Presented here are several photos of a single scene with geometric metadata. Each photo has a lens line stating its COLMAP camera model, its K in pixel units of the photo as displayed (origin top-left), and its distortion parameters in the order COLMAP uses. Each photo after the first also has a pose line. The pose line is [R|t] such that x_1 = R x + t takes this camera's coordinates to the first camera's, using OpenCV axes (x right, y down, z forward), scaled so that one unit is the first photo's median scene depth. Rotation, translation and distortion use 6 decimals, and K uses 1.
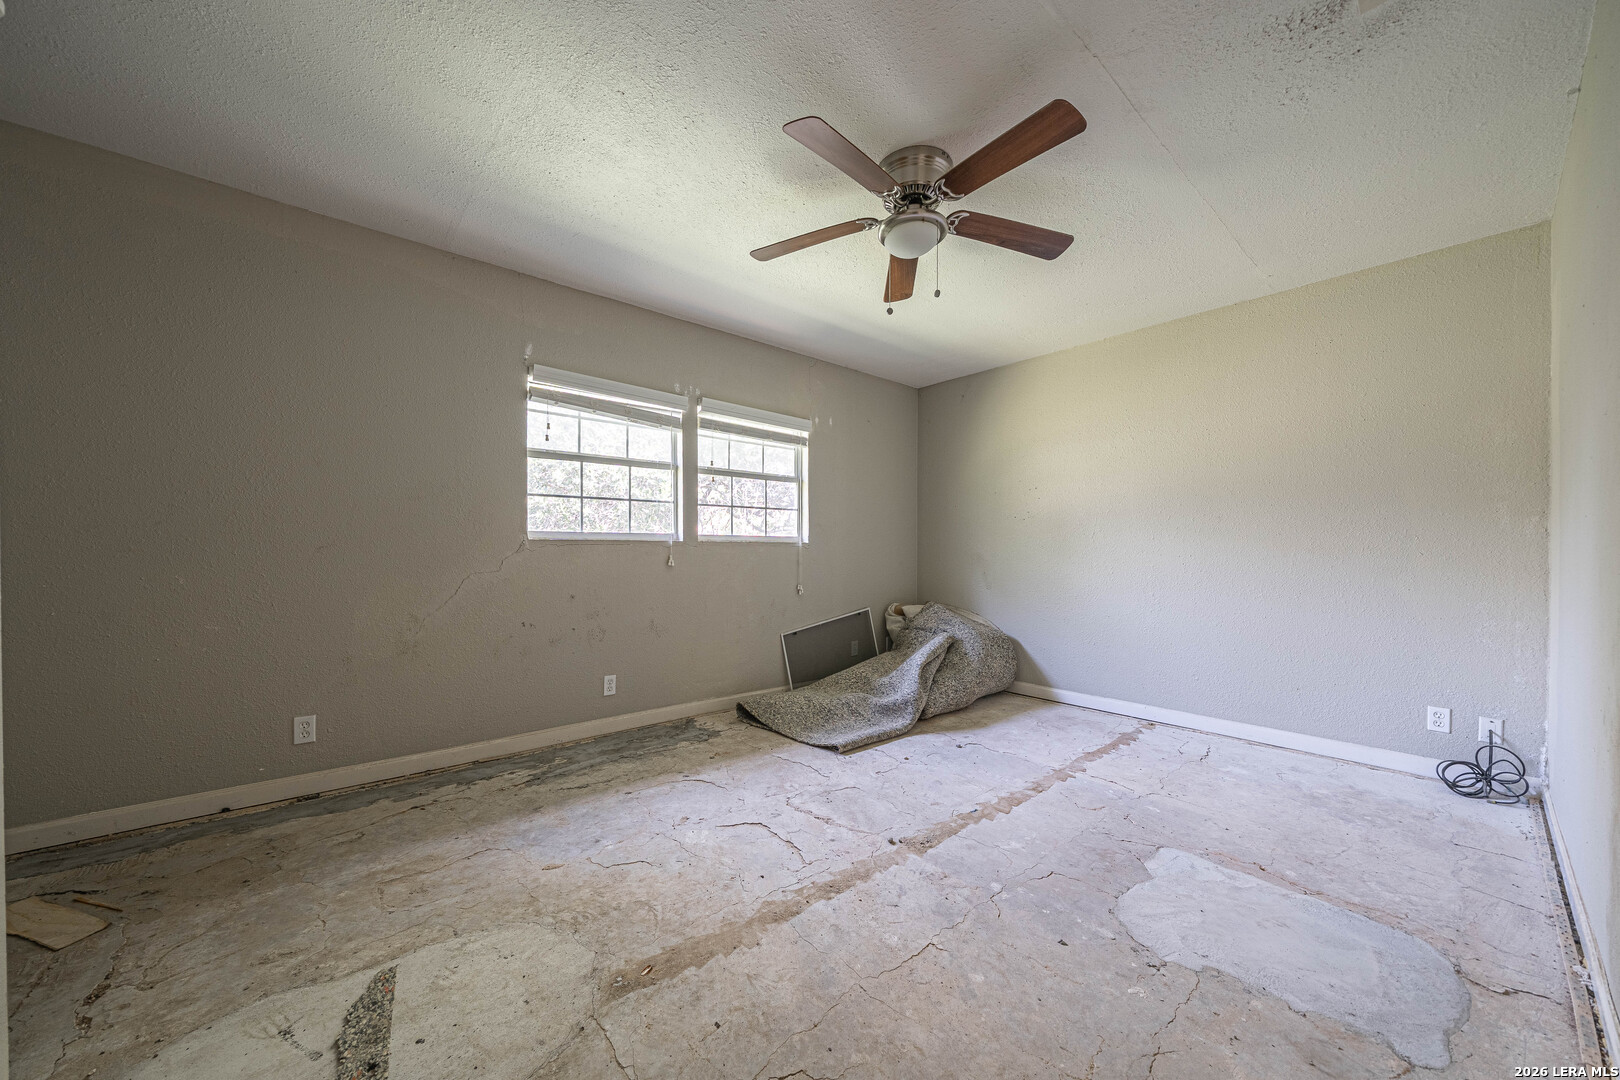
lens RADIAL K [[557.1, 0, 800.2], [0, 557.1, 554.1], [0, 0, 1]] dist [-0.004194, -0.000227]
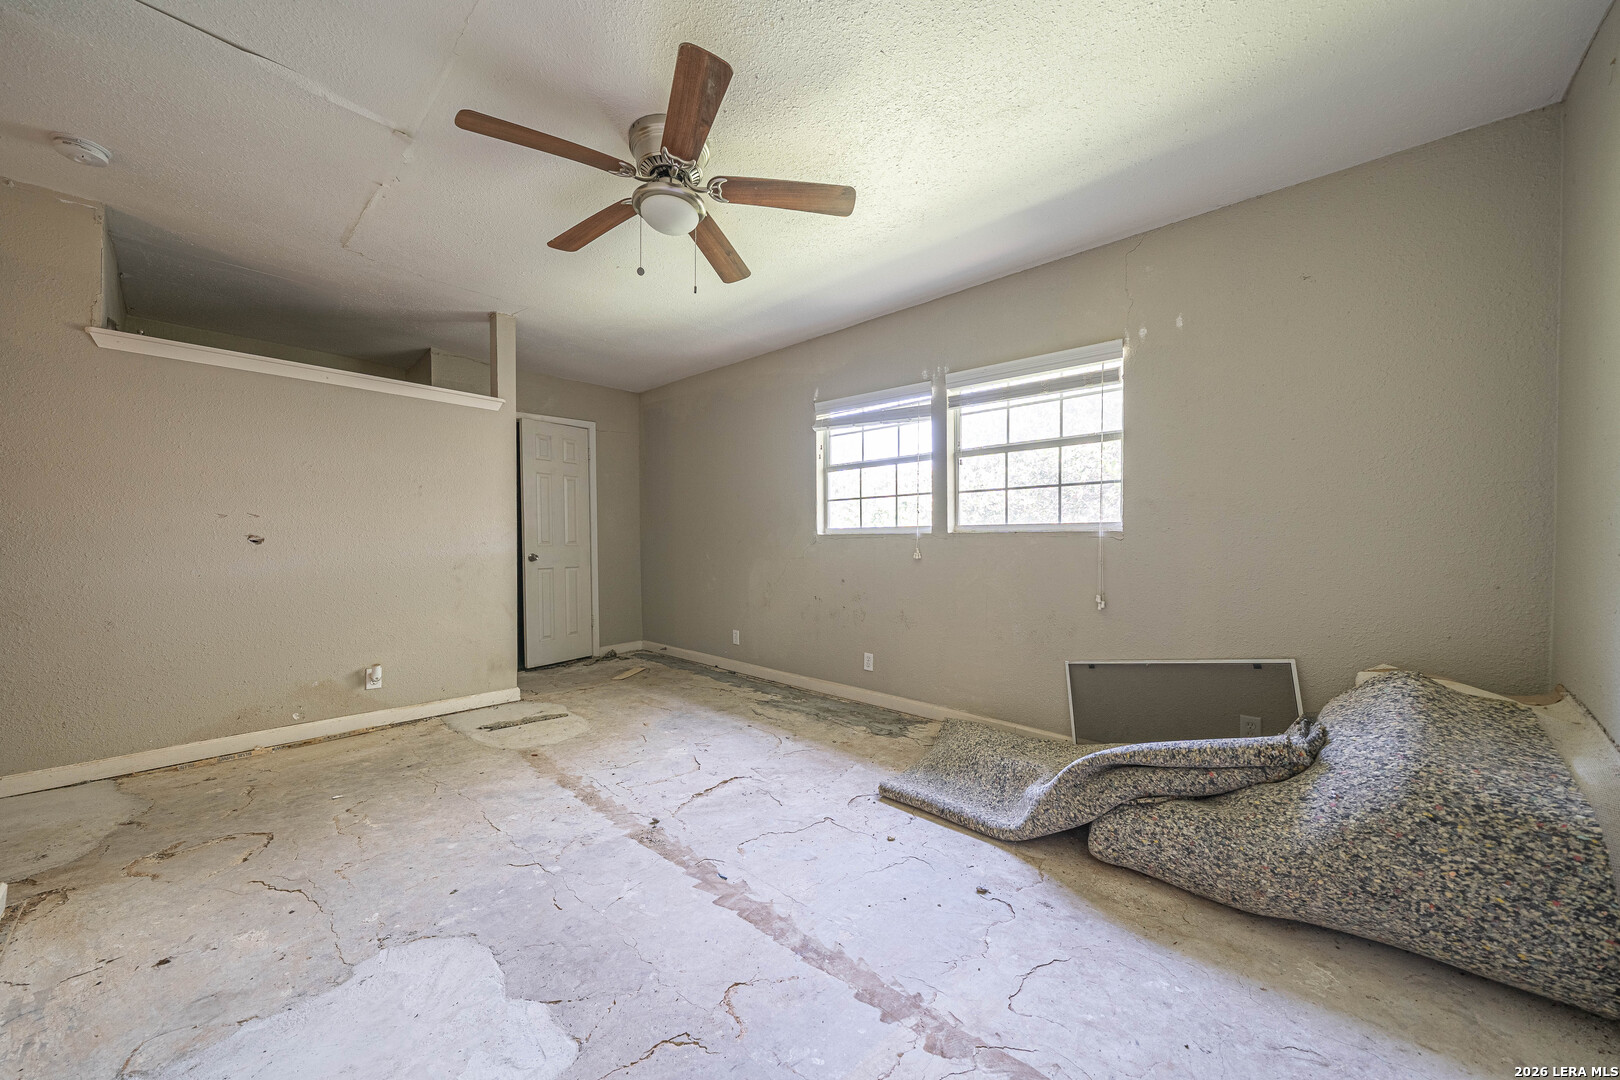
lens RADIAL K [[557.1, 0, 800.2], [0, 557.1, 554.1], [0, 0, 1]] dist [-0.004194, -0.000227]
pose [[0.147521, 0.014984, -0.988945, 0.845531], [-0.010913, 0.999849, 0.013521, 0.002089], [0.988999, 0.008798, 0.147663, 0.770653]]
